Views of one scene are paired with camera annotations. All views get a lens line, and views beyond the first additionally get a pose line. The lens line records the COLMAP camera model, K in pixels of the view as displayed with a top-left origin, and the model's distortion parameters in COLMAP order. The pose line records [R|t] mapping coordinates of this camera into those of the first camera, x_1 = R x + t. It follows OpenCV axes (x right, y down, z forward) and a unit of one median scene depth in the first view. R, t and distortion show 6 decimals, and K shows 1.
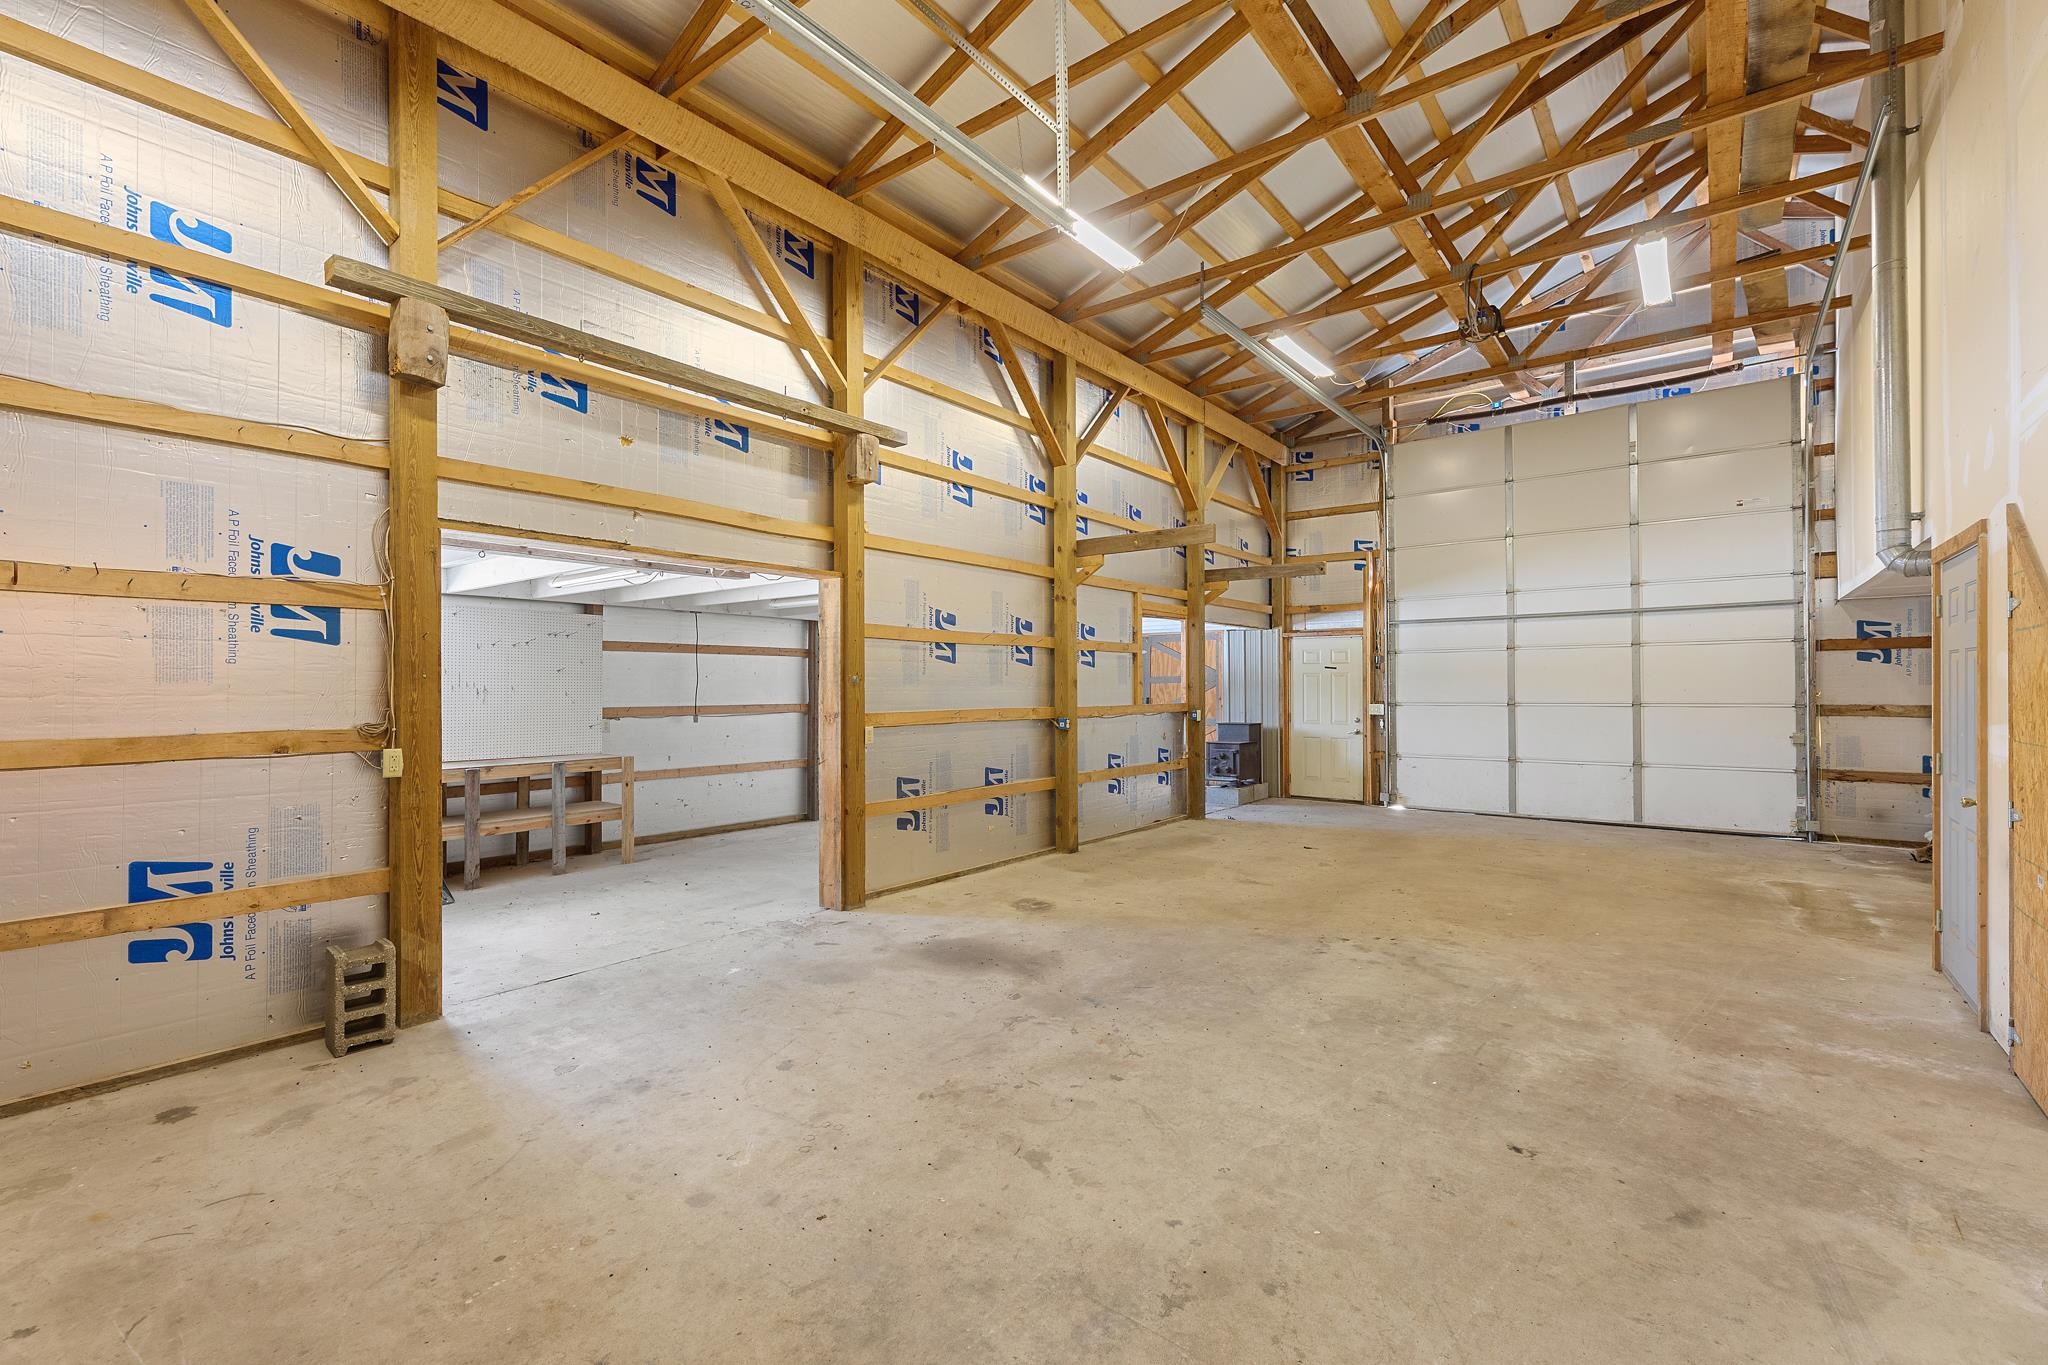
lens RADIAL K [[874.3, 0, 1024.0], [0, 874.3, 682.5], [0, 0, 1]] dist [0.000867, 0.000081]
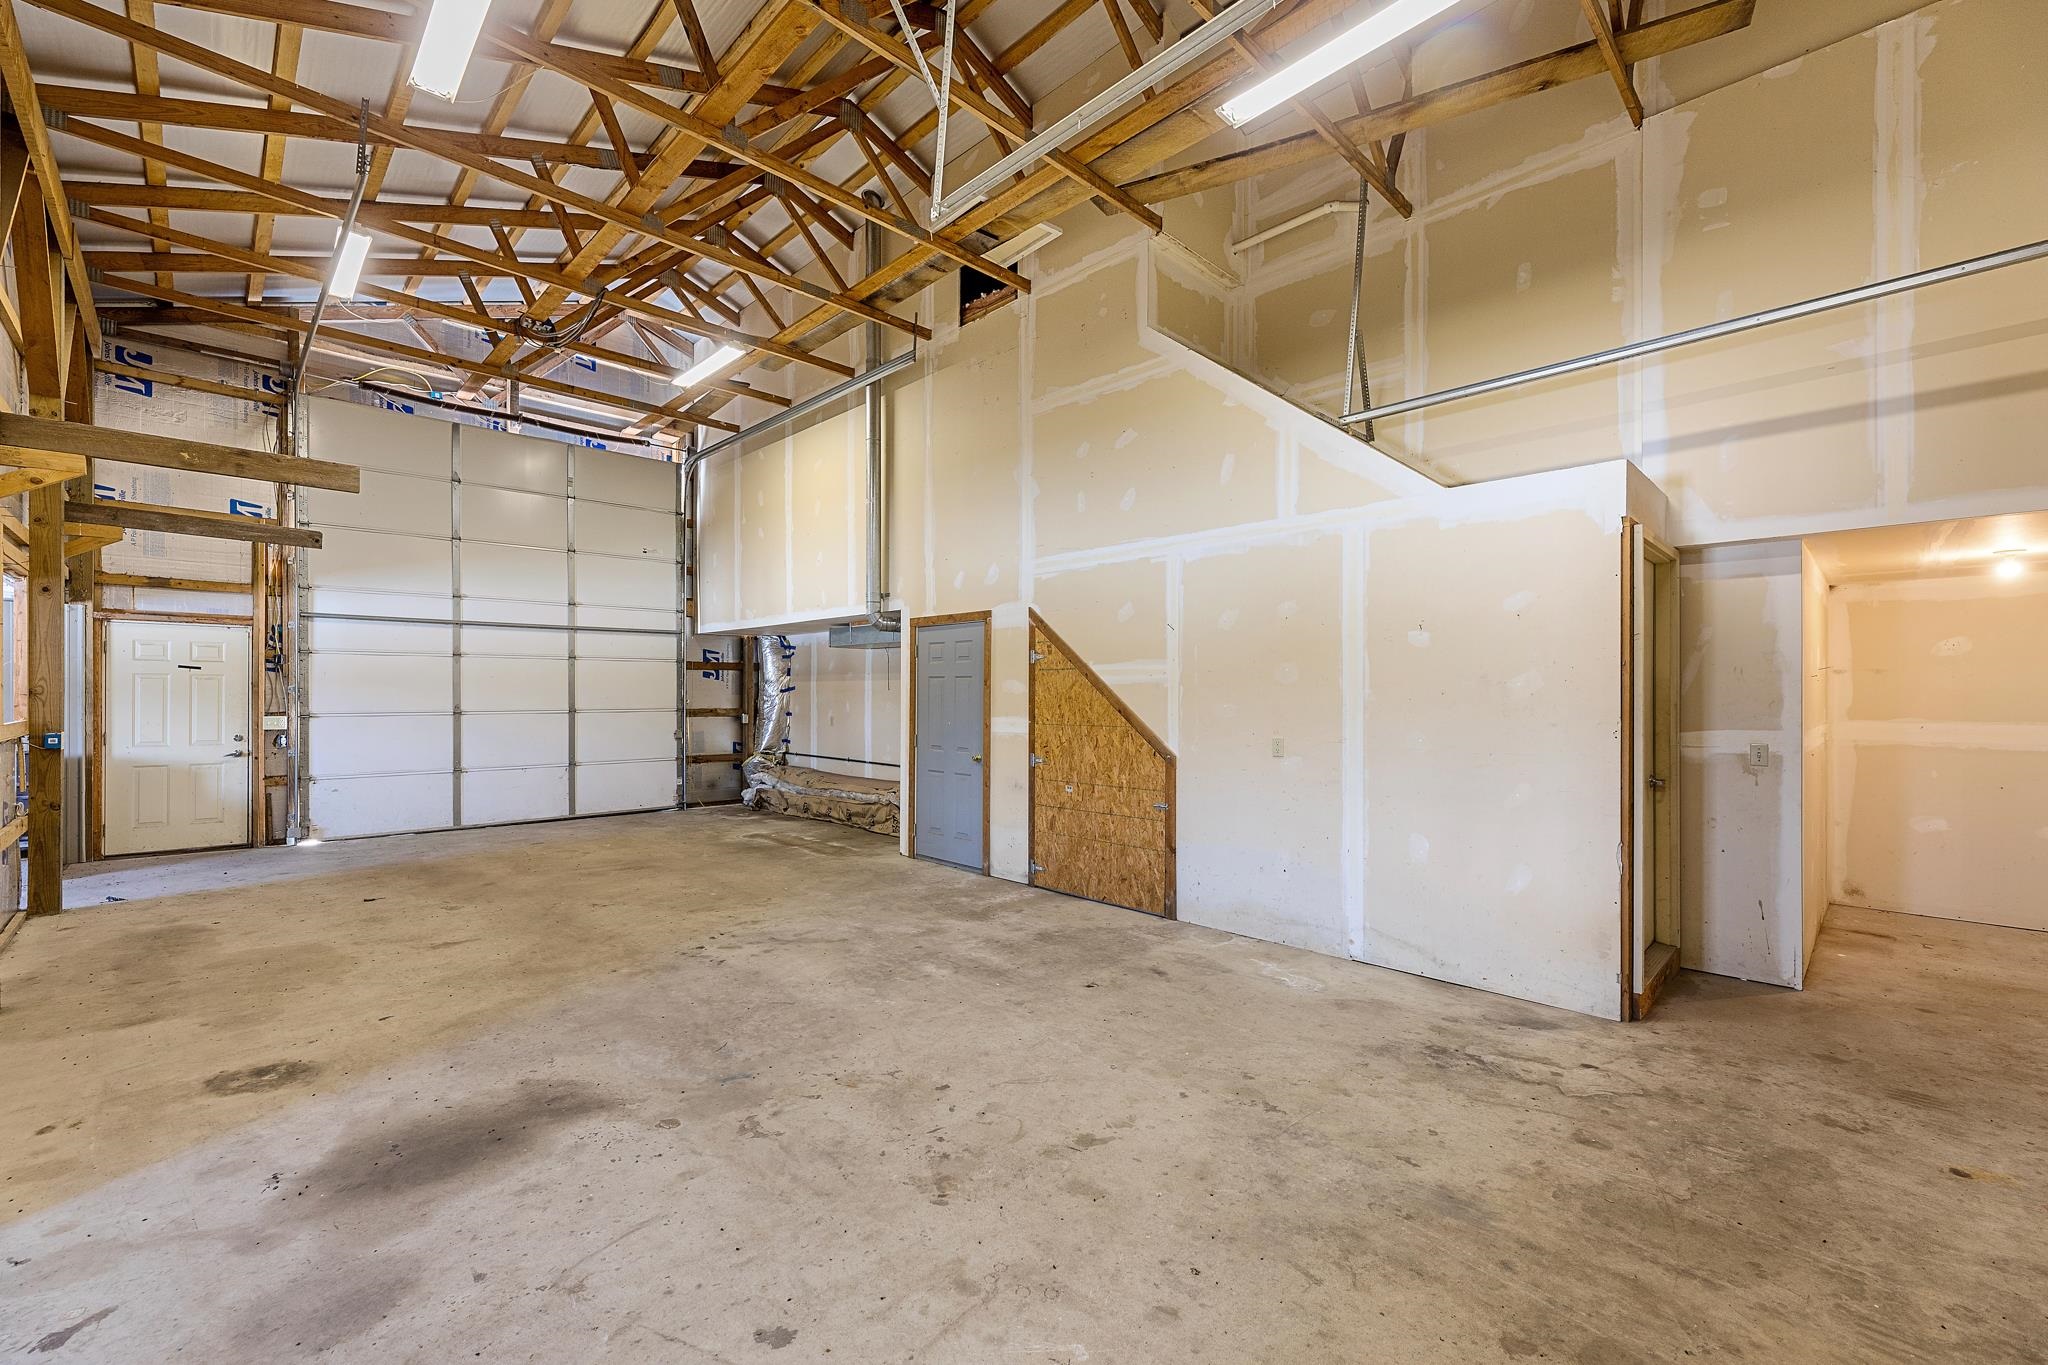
lens RADIAL K [[843.1, 0, 1024.0], [0, 843.1, 682.5], [0, 0, 1]] dist [-0.001093, -0.000110]
pose [[0.131891, 0.018638, 0.991089, -0.600990], [-0.008996, 0.999805, -0.017605, 0.004894], [-0.991223, -0.006594, 0.132033, 0.559377]]
